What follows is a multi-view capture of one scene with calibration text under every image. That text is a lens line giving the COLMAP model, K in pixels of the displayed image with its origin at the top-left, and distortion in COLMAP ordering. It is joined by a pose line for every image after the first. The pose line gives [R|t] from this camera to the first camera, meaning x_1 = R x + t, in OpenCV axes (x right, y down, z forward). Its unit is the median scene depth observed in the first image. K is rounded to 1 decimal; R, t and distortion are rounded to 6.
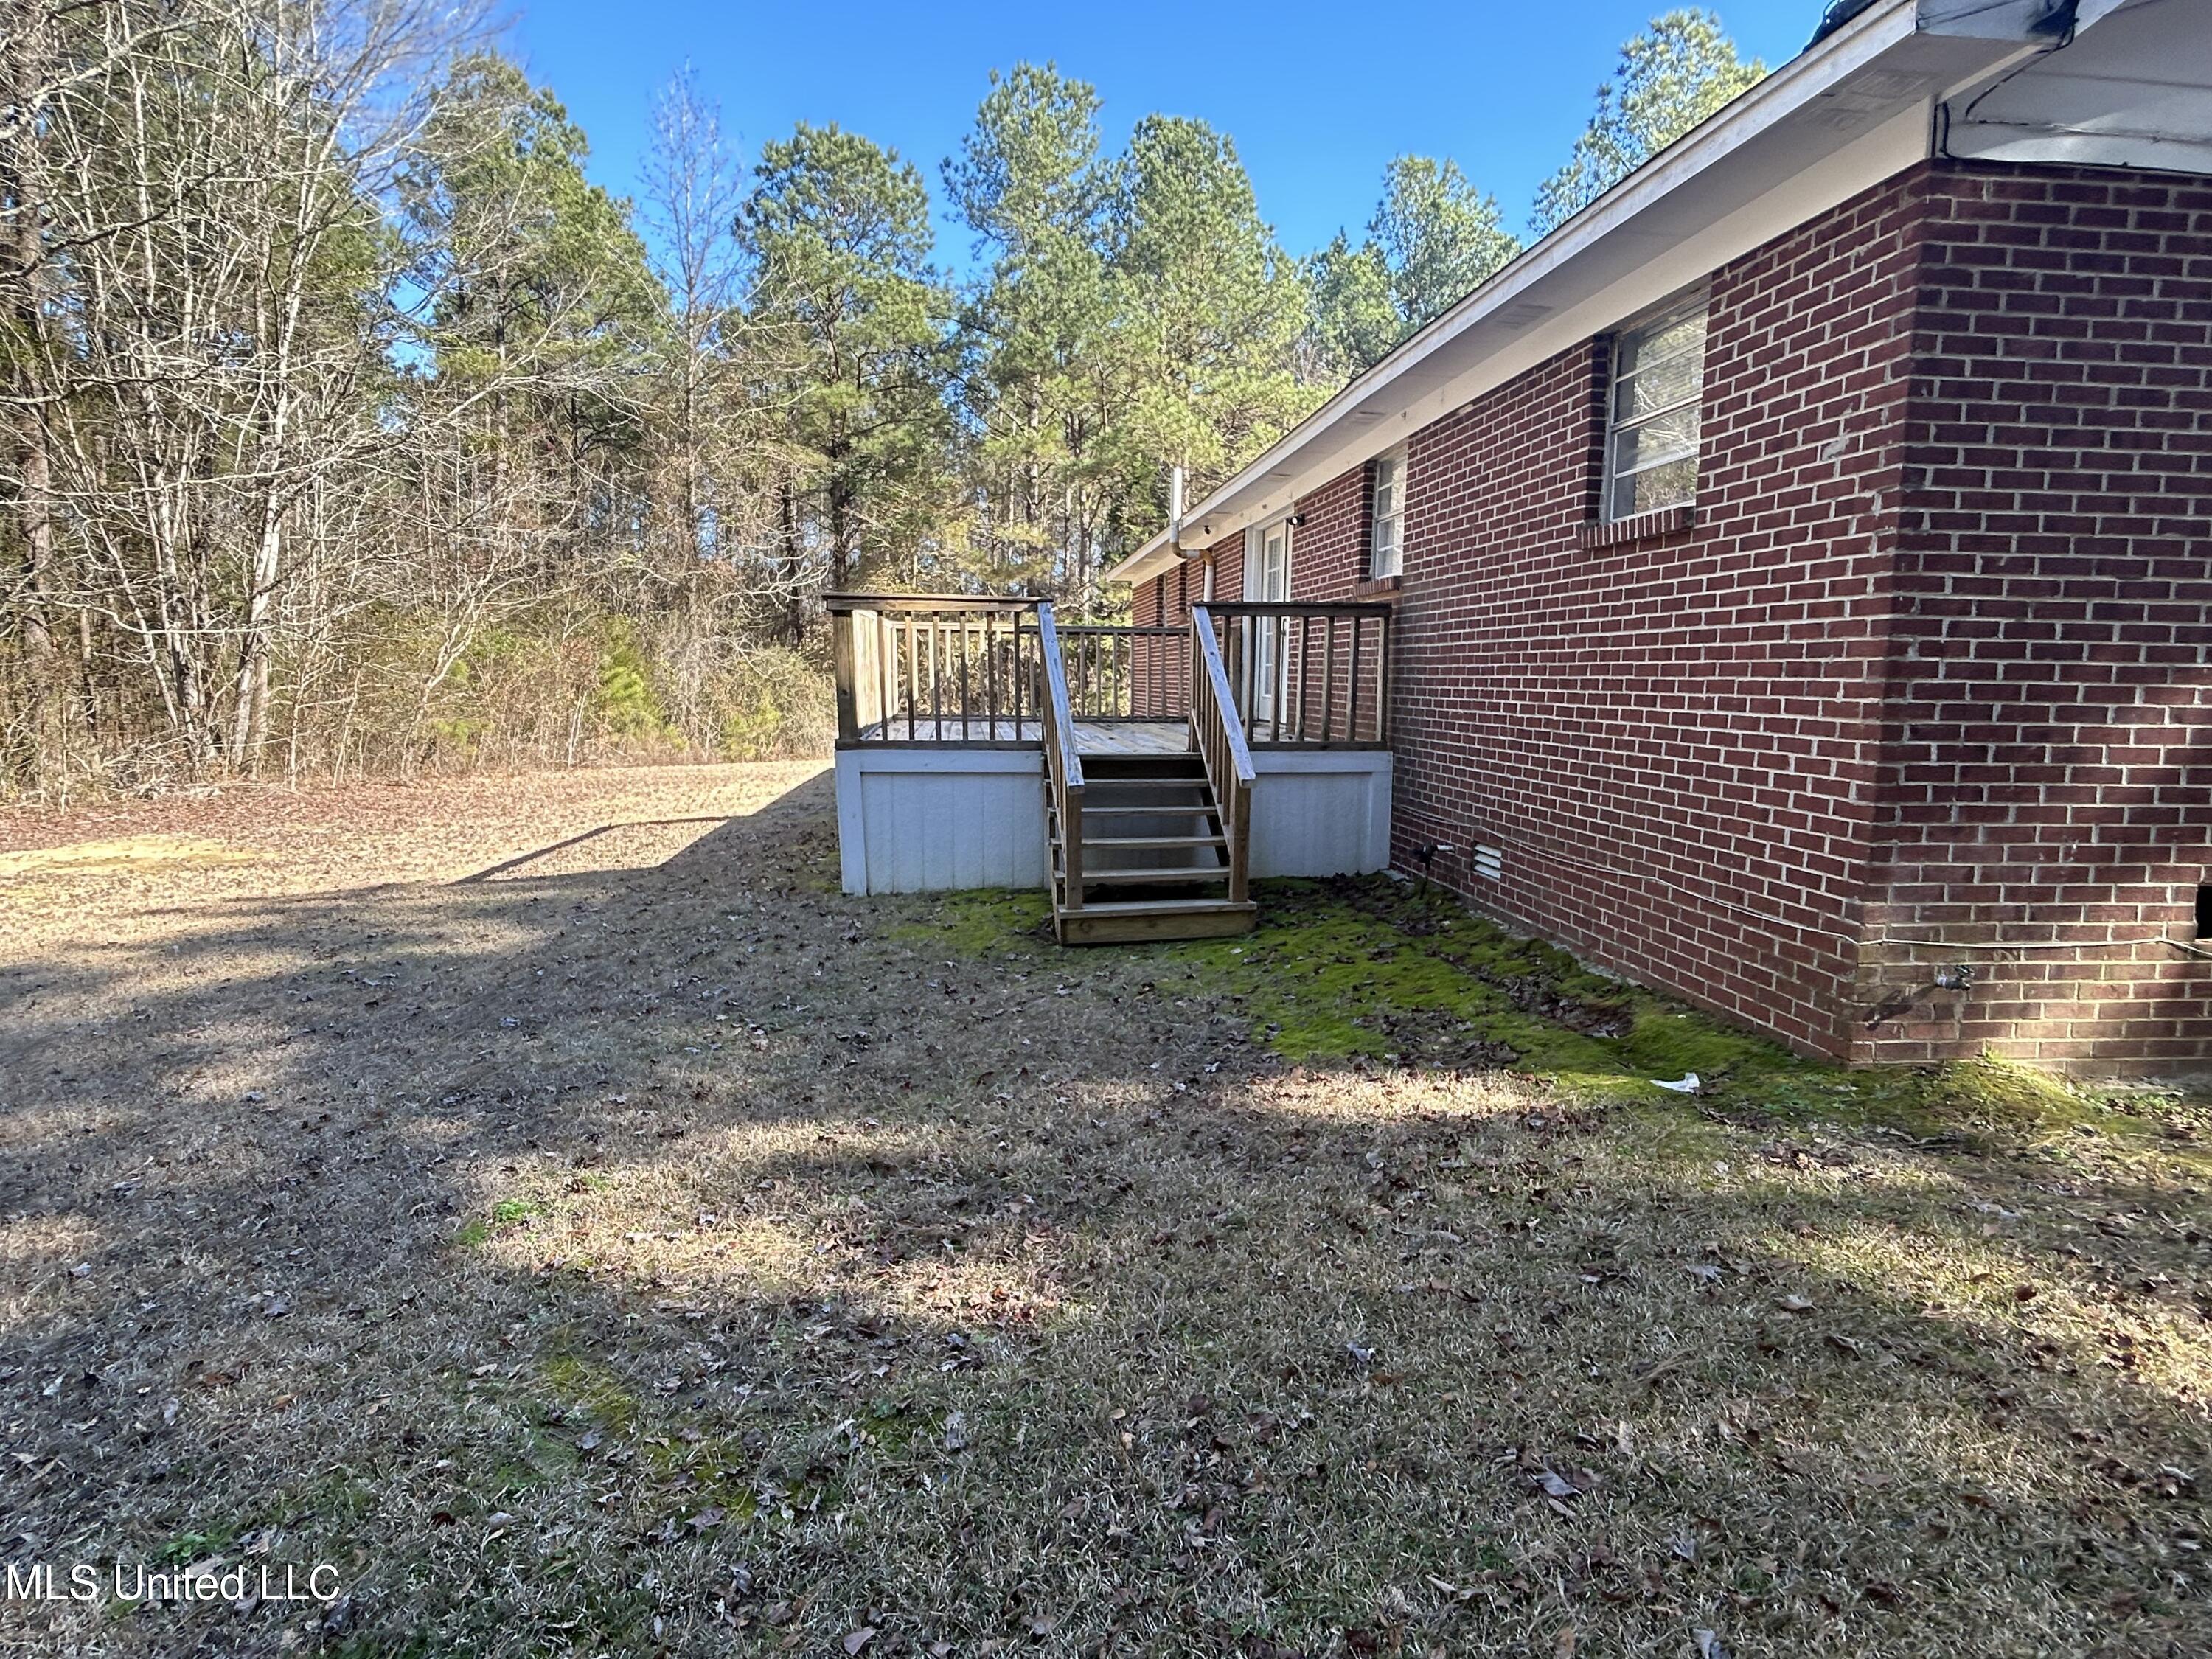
lens RADIAL K [[1228.6, 0, 1102.5], [0, 1228.6, 824.3], [0, 0, 1]] dist [-0.004097, 0.004458]
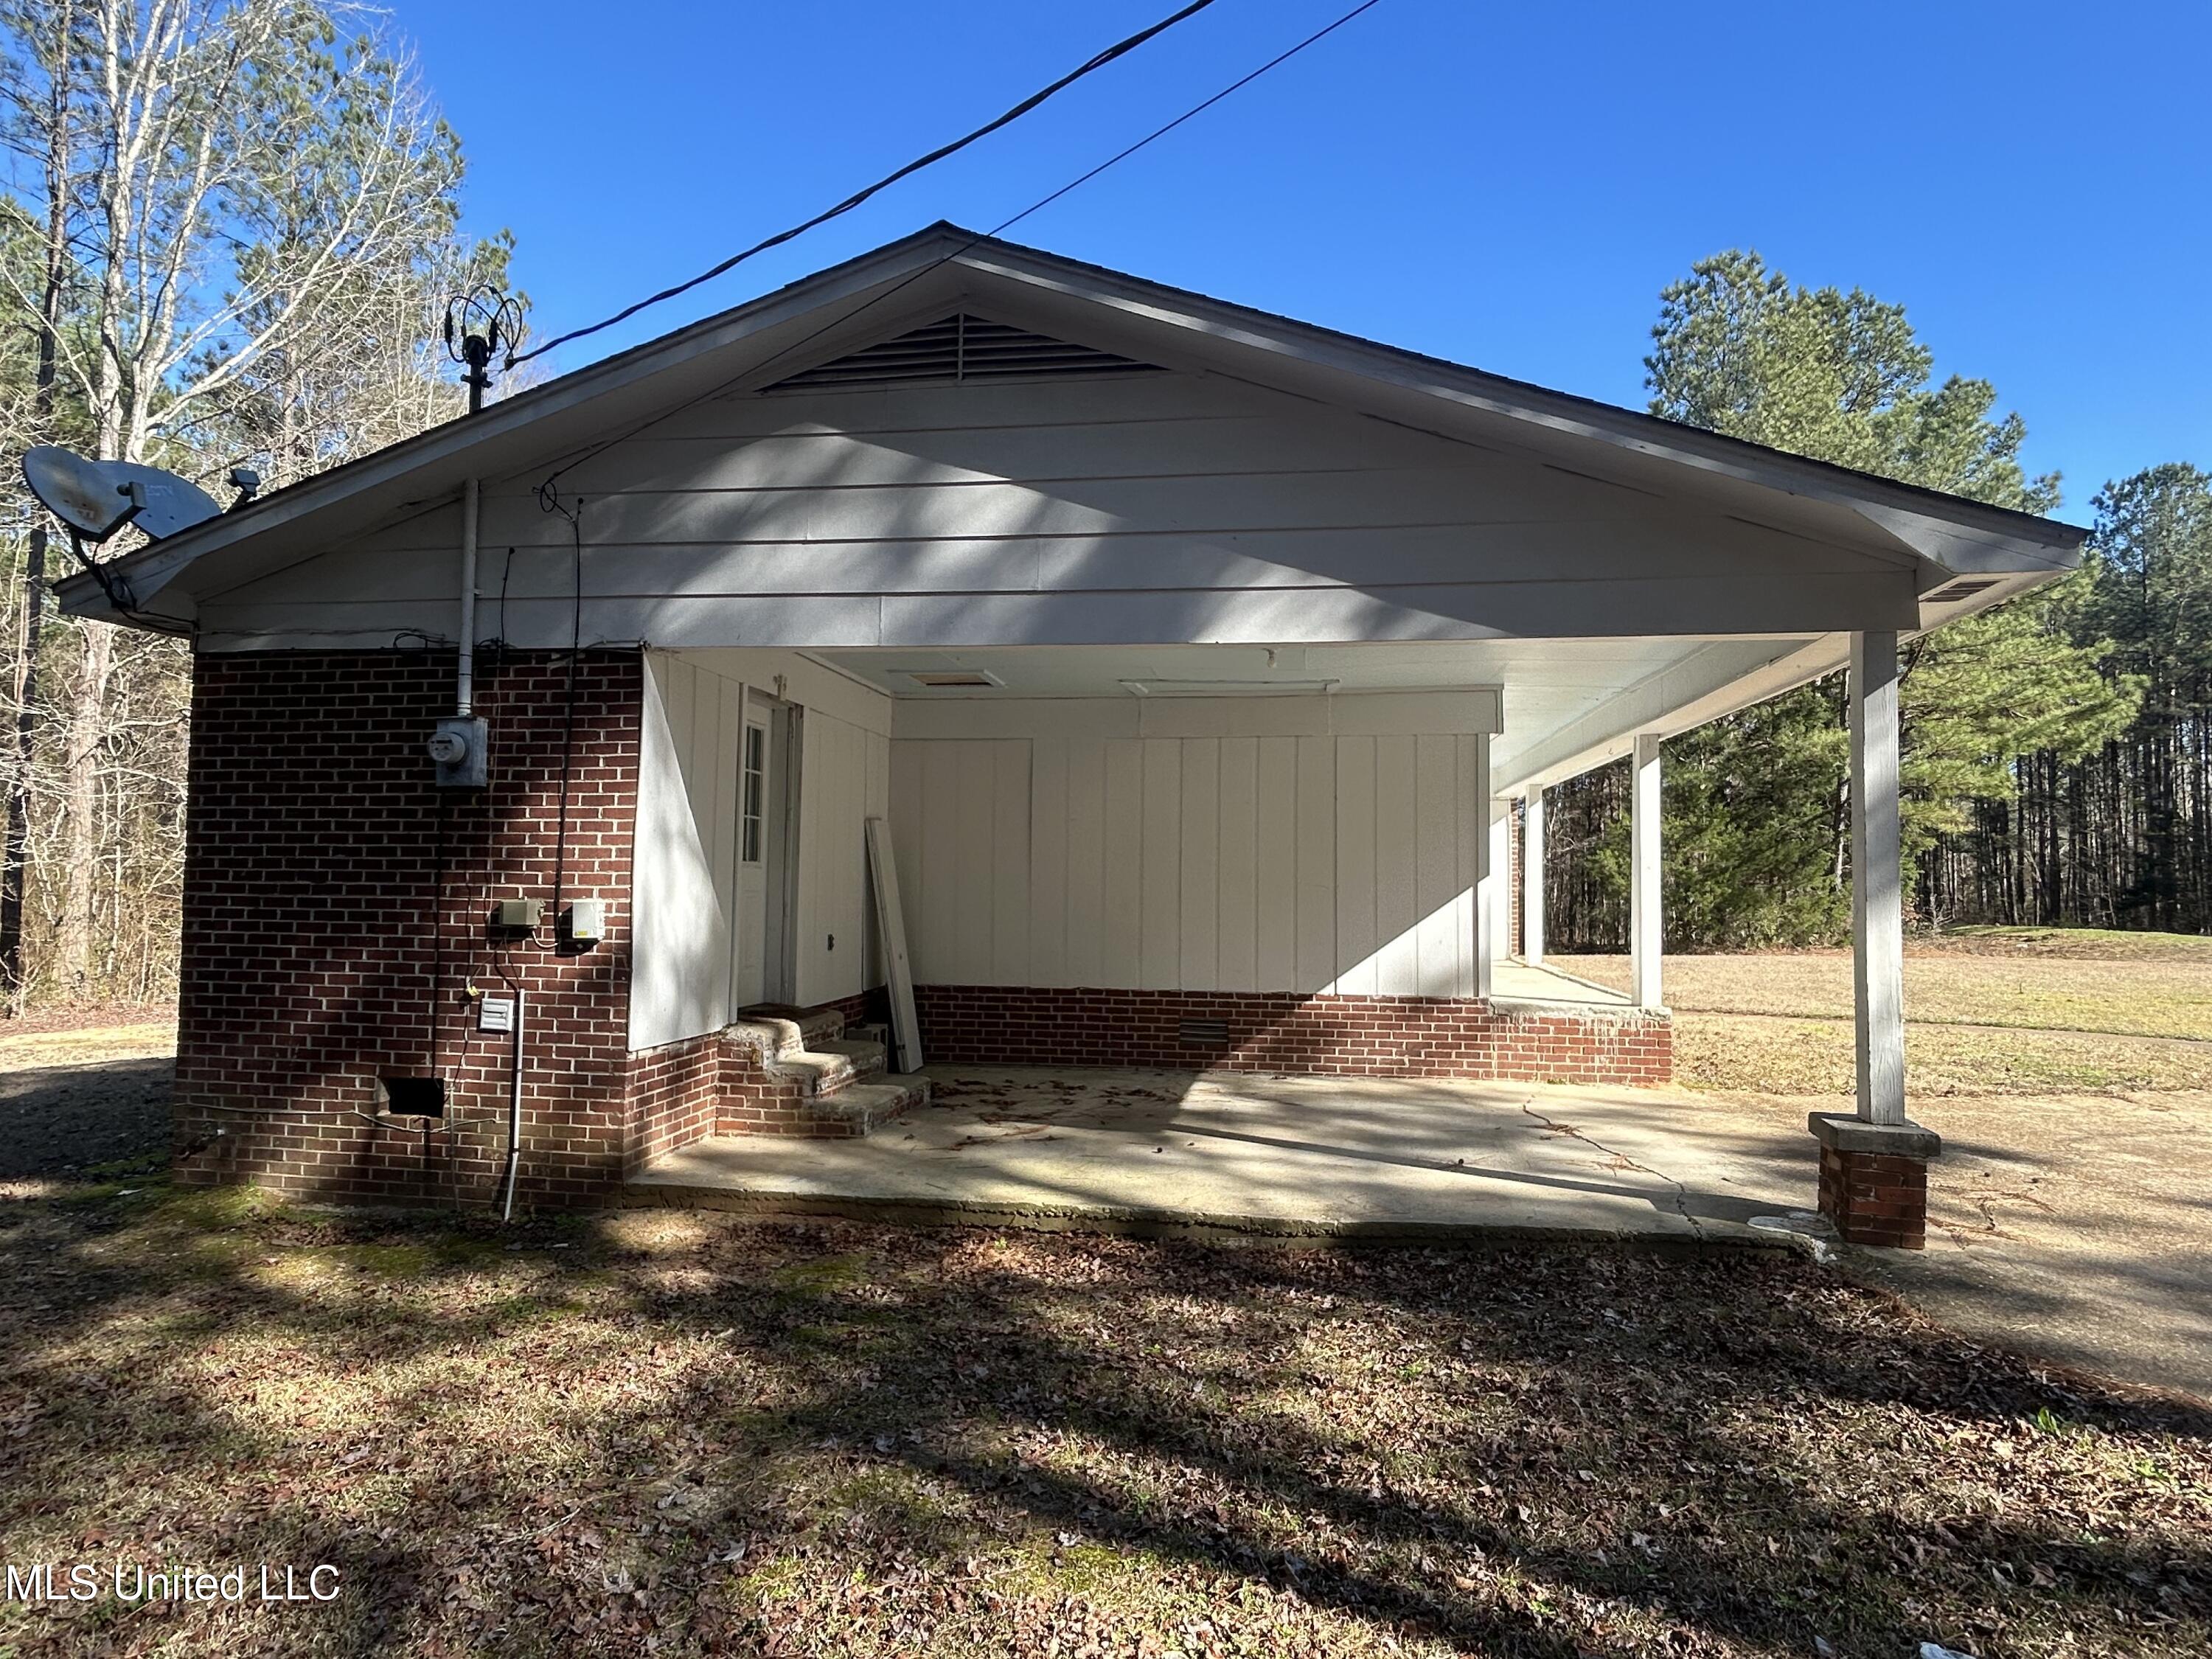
lens RADIAL K [[1228.6, 0, 1120.0], [0, 1228.6, 806.3], [0, 0, 1]] dist [-0.004097, 0.004458]
pose [[0.962919, -0.020353, -0.269023, 1.326464], [-0.025837, 0.985610, -0.167046, -0.031241], [0.268552, 0.167803, 0.948537, -0.161815]]
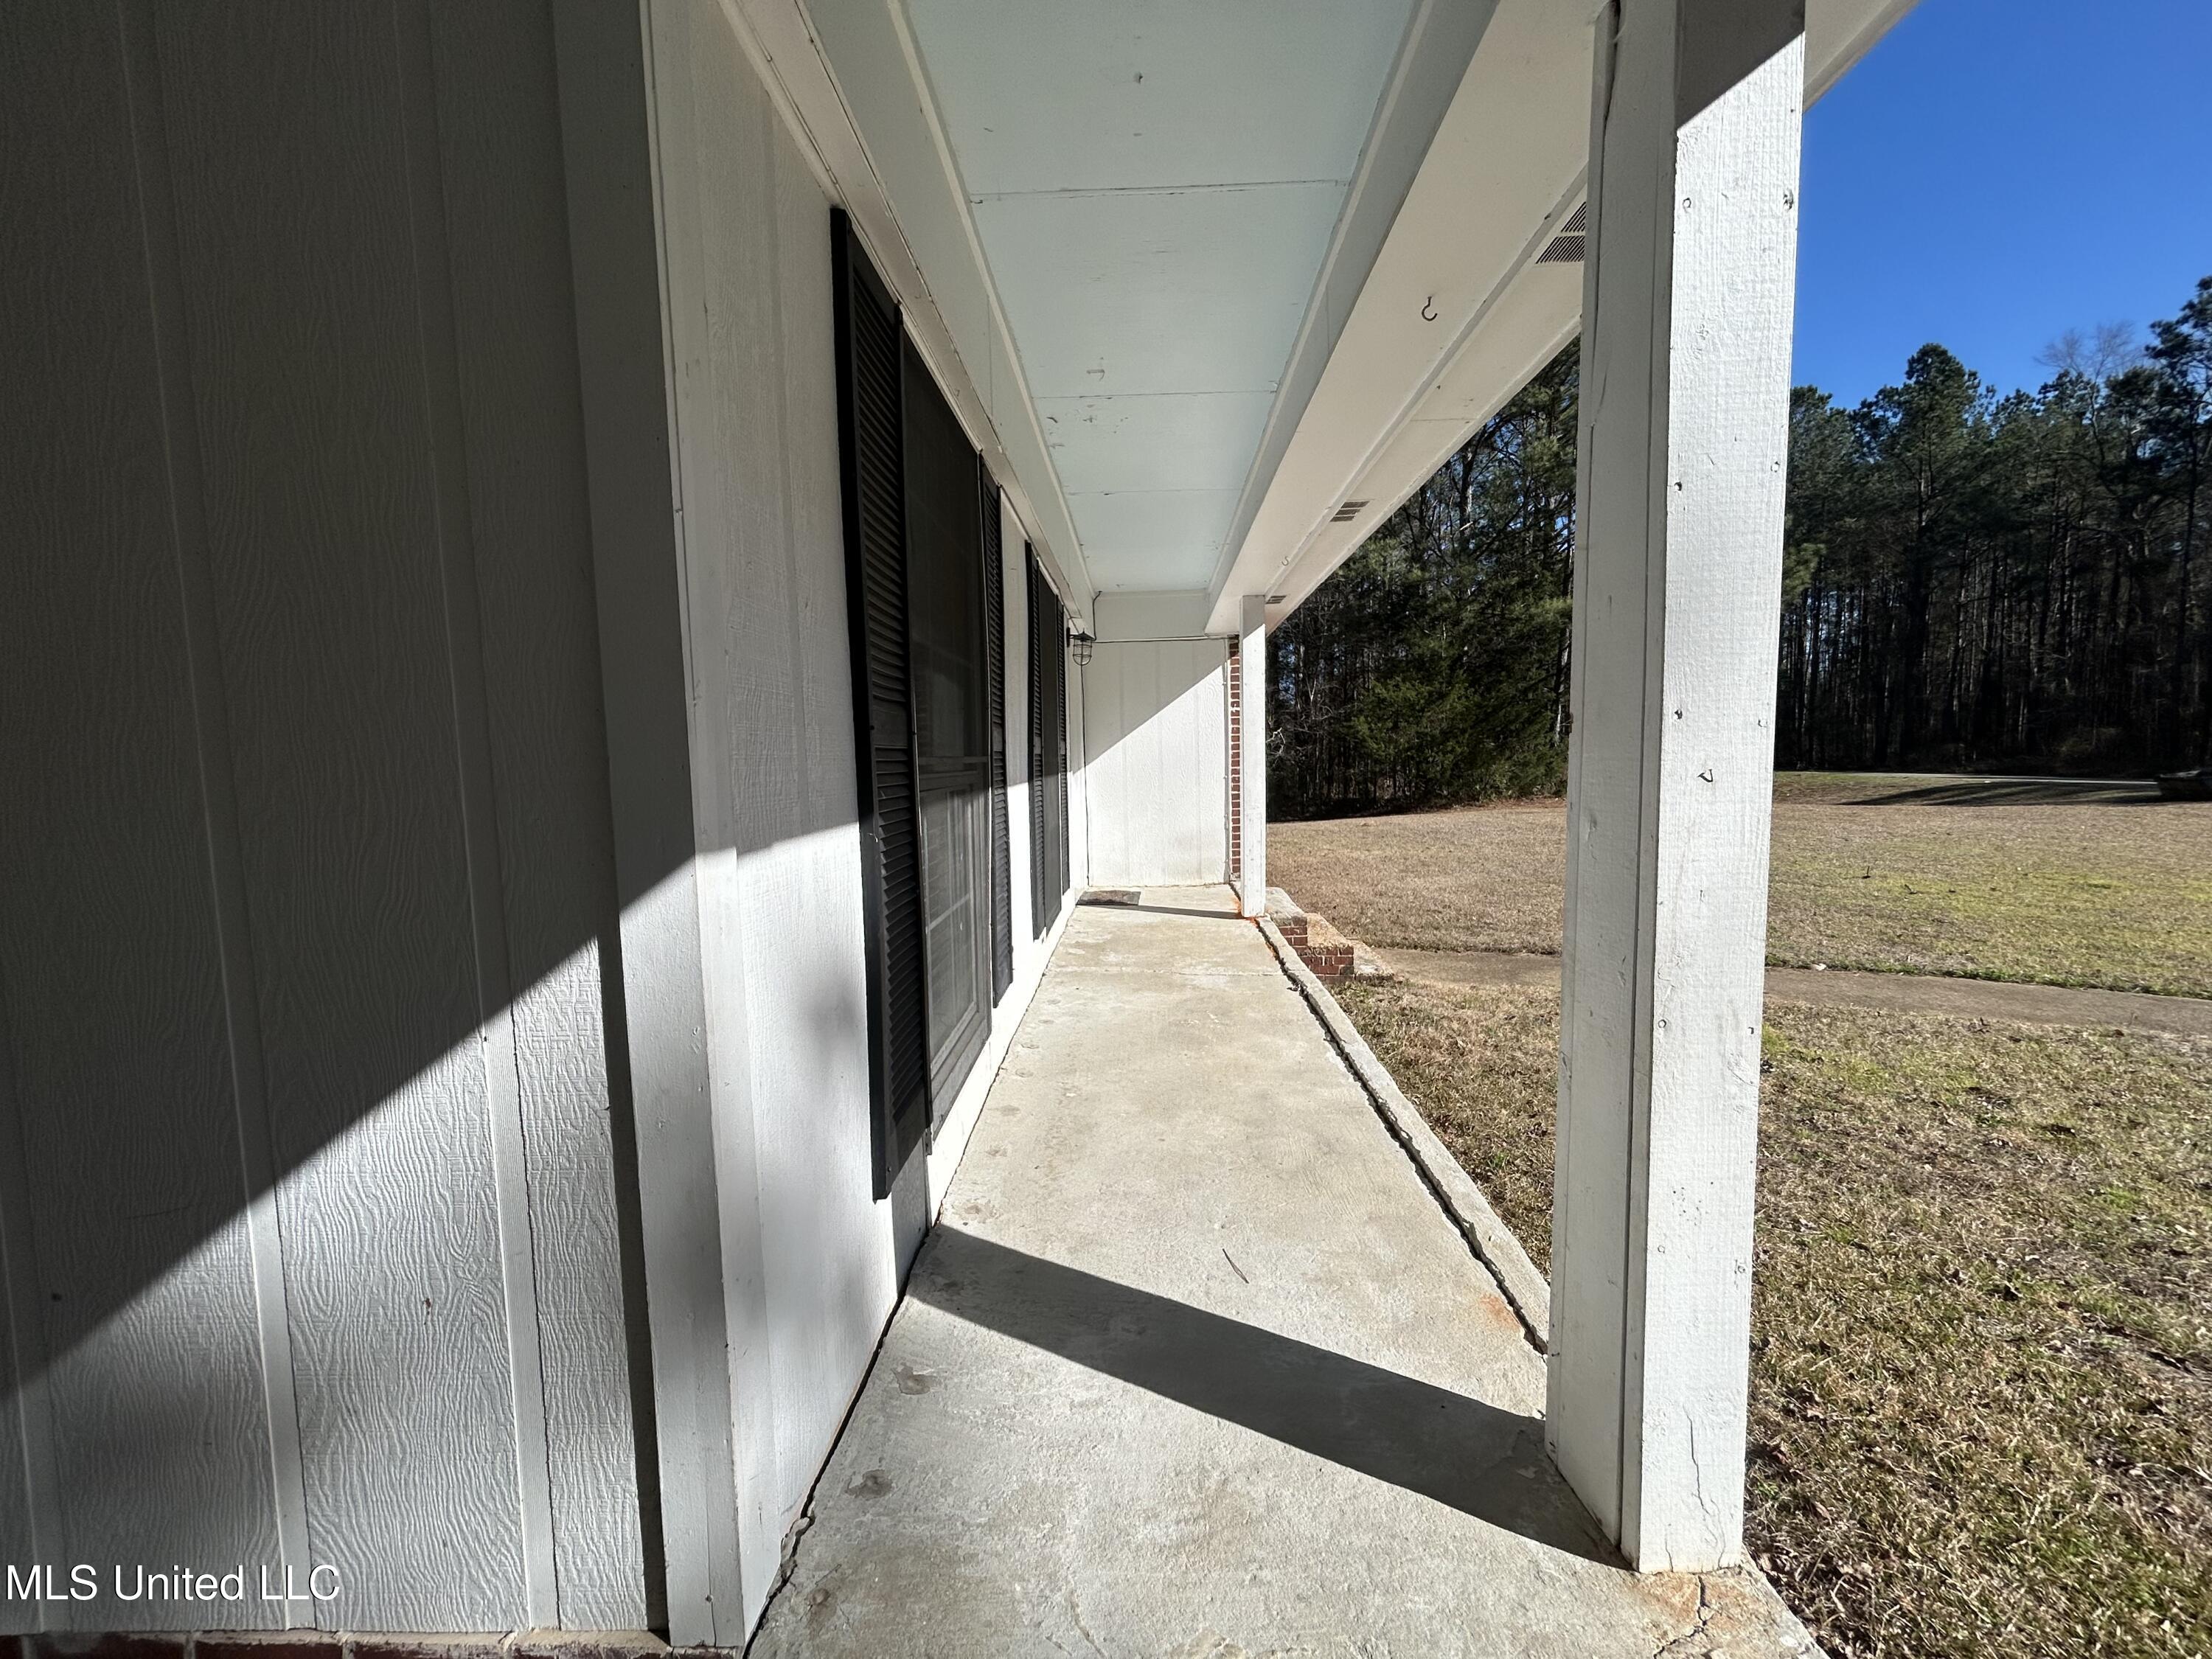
lens RADIAL K [[876.3, 0, 1109.6], [0, 876.3, 819.6], [0, 0, 1]] dist [-0.003560, 0.000469]
pose [[0.984881, -0.027436, -0.171045, 1.445558], [0.023108, 0.999362, -0.027241, -0.205424], [0.171683, 0.022876, 0.984887, 1.142698]]
